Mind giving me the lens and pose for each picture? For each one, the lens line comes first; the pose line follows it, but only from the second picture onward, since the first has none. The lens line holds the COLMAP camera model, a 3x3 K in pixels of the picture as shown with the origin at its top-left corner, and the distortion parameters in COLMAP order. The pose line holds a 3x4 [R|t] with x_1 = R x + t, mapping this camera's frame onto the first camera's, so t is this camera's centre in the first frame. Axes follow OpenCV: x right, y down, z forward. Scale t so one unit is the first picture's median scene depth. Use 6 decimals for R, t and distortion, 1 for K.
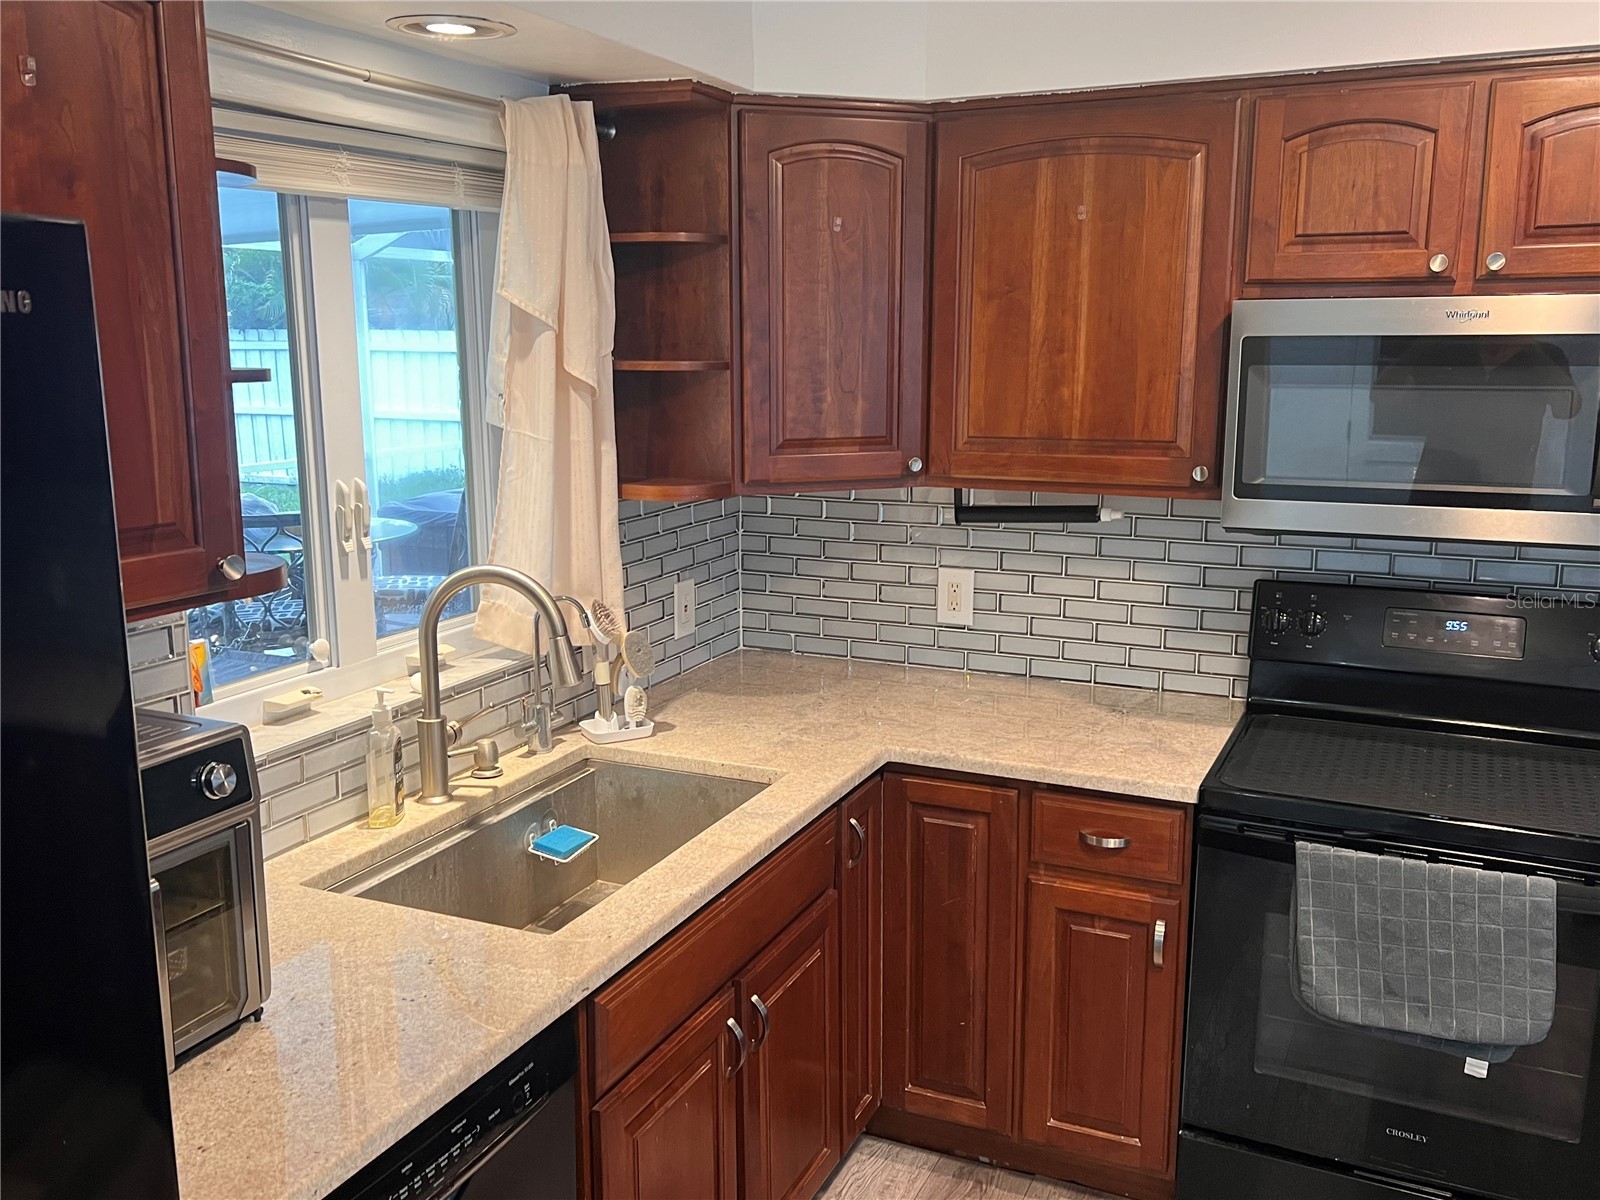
lens RADIAL K [[1407.6, 0, 769.9], [0, 1407.6, 601.0], [0, 0, 1]] dist [0.073134, -0.125290]
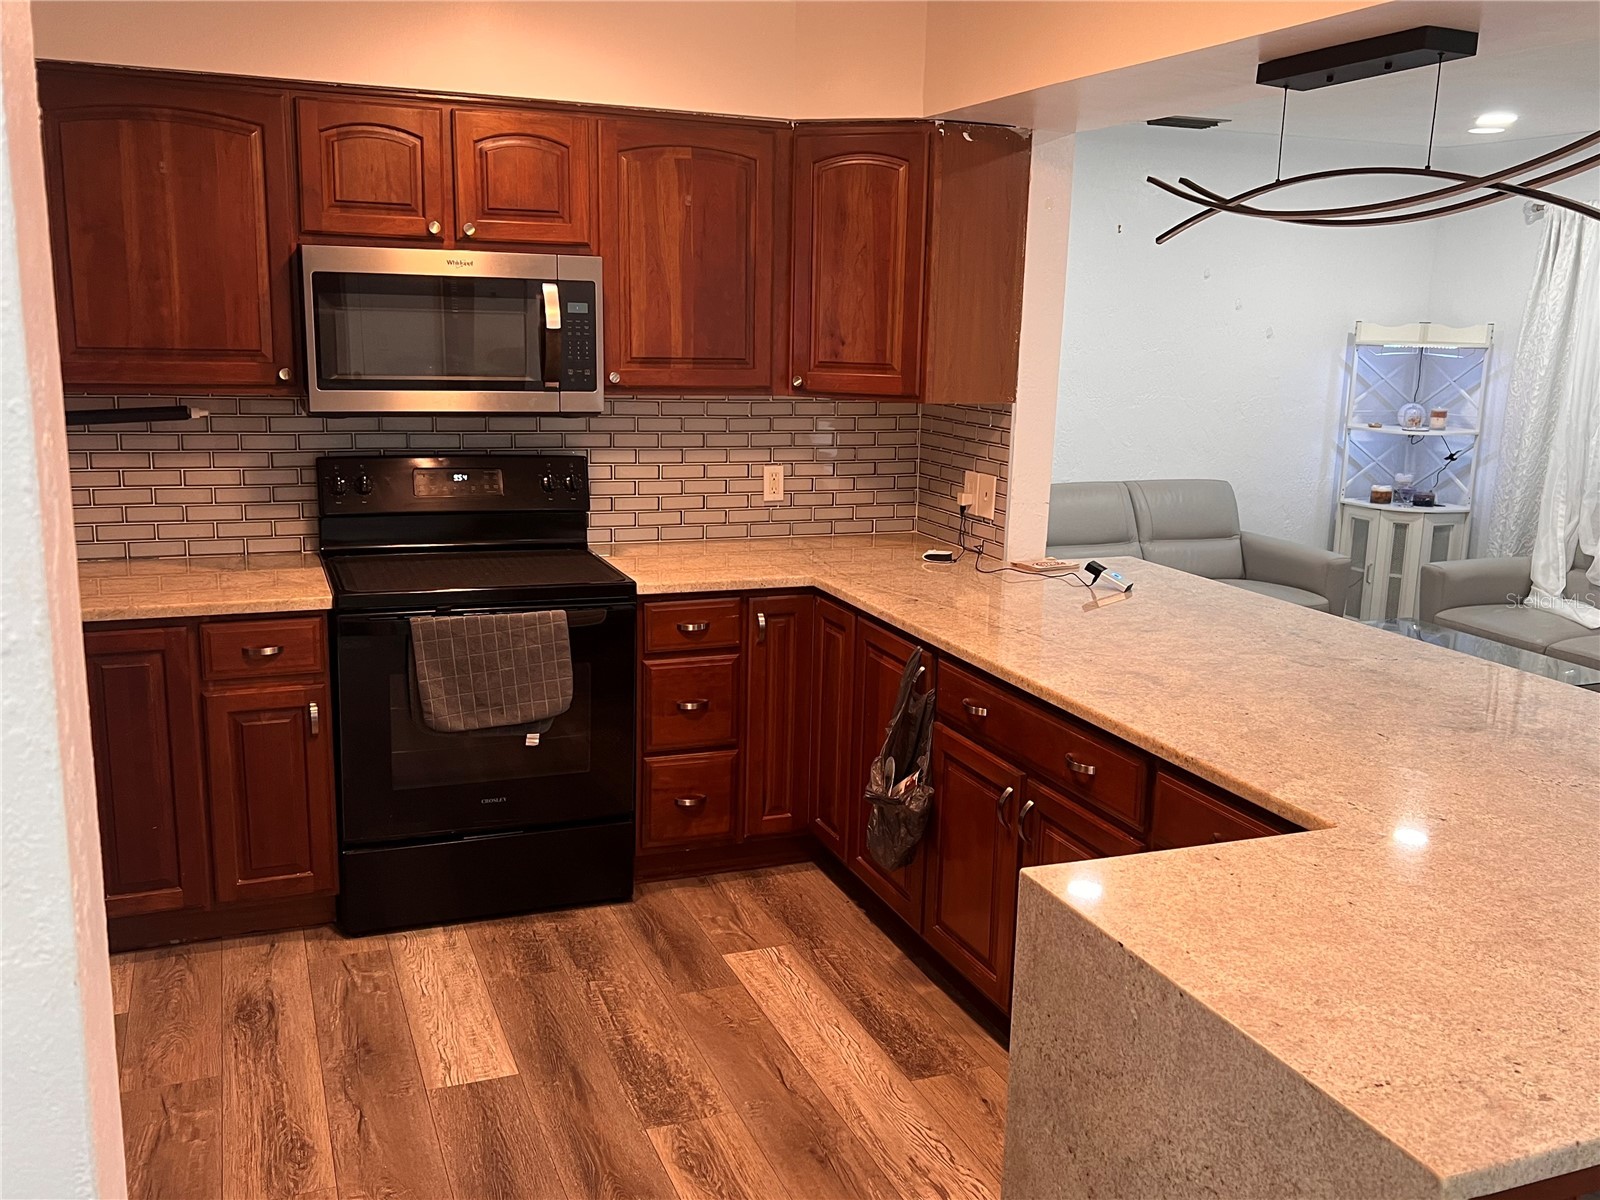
lens RADIAL K [[1407.6, 0, 840.1], [0, 1407.6, 594.2], [0, 0, 1]] dist [0.073134, -0.125290]
pose [[0.658472, -0.126495, 0.741899, -0.371127], [0.112322, 0.991251, 0.069319, 0.081789], [-0.744176, 0.037687, 0.666919, -0.275218]]
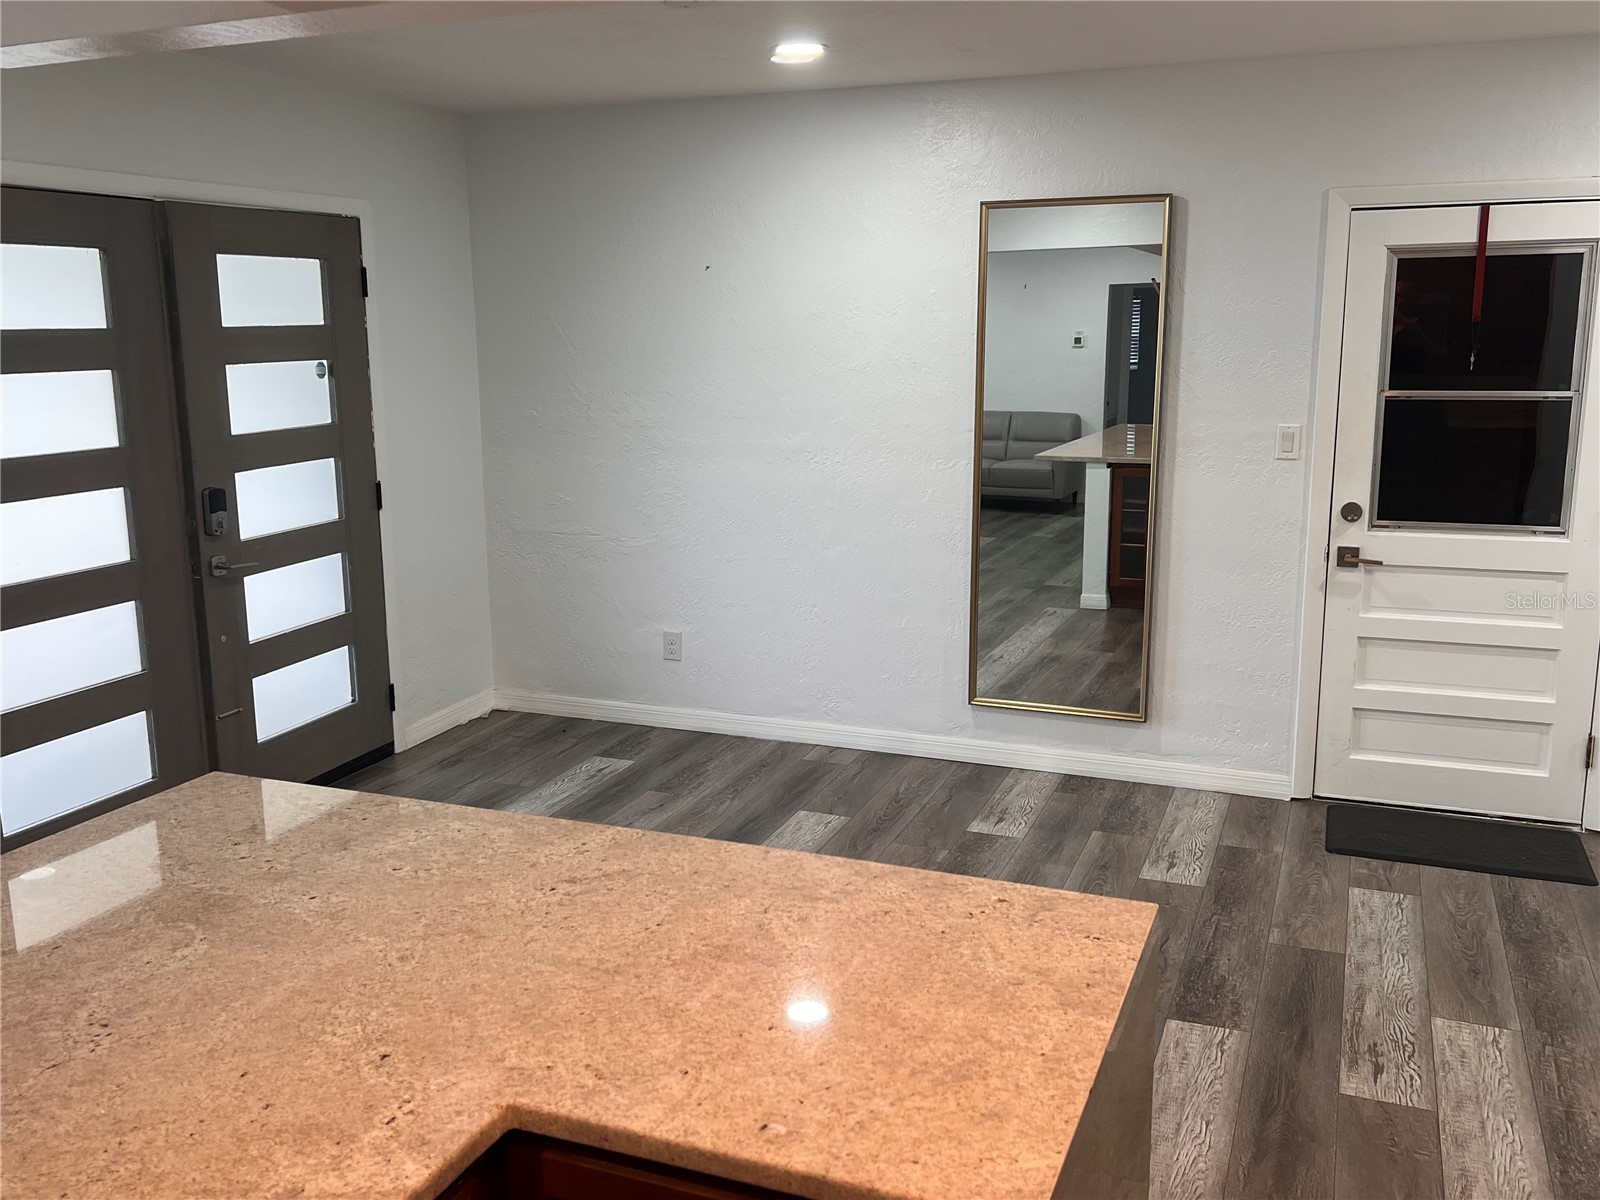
lens RADIAL K [[1407.6, 0, 802.4], [0, 1407.6, 599.0], [0, 0, 1]] dist [0.073134, -0.125290]
pose [[-0.997663, 0.028047, -0.062308, 0.295366], [0.002574, 0.926652, 0.375911, -0.077071], [0.068281, 0.374872, -0.924559, 0.473257]]
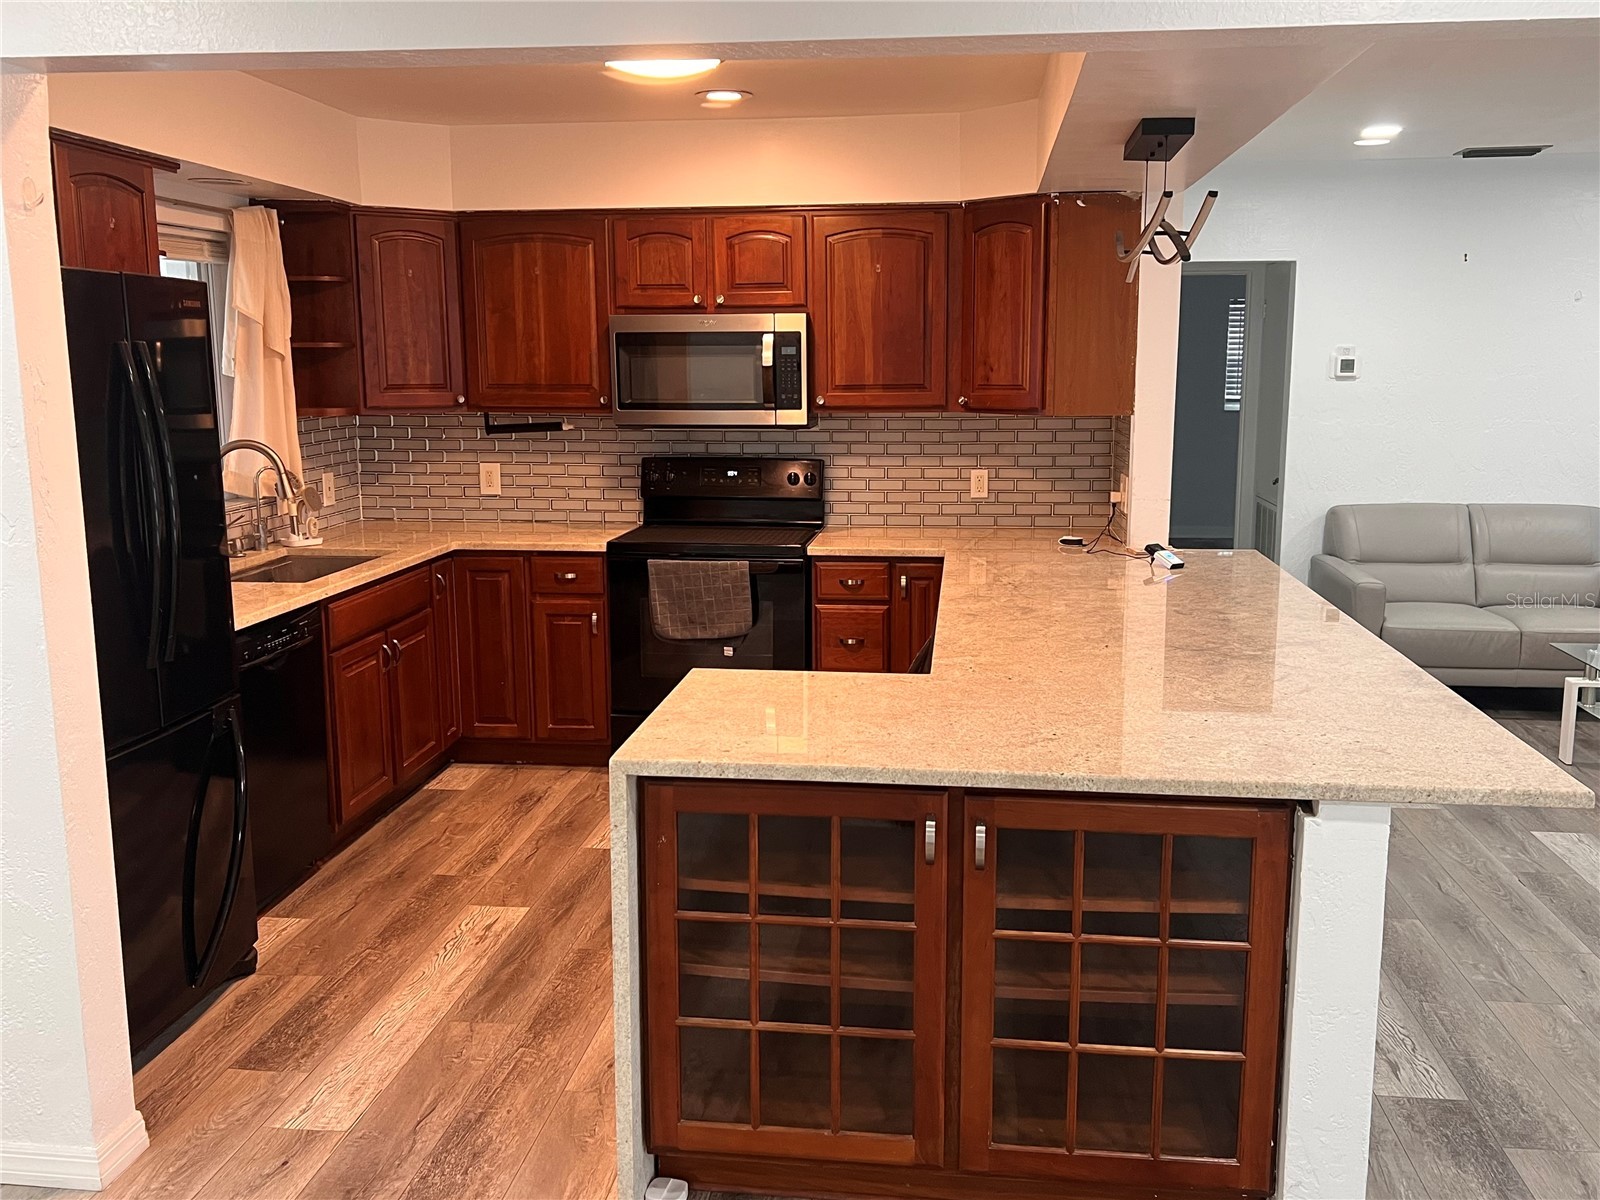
lens RADIAL K [[1407.6, 0, 831.1], [0, 1407.6, 592.8], [0, 0, 1]] dist [0.073134, -0.125290]
pose [[0.941021, -0.056174, 0.333654, -0.082899], [0.064517, 0.997819, -0.013970, 0.237154], [-0.332141, 0.034672, 0.942592, -1.017109]]
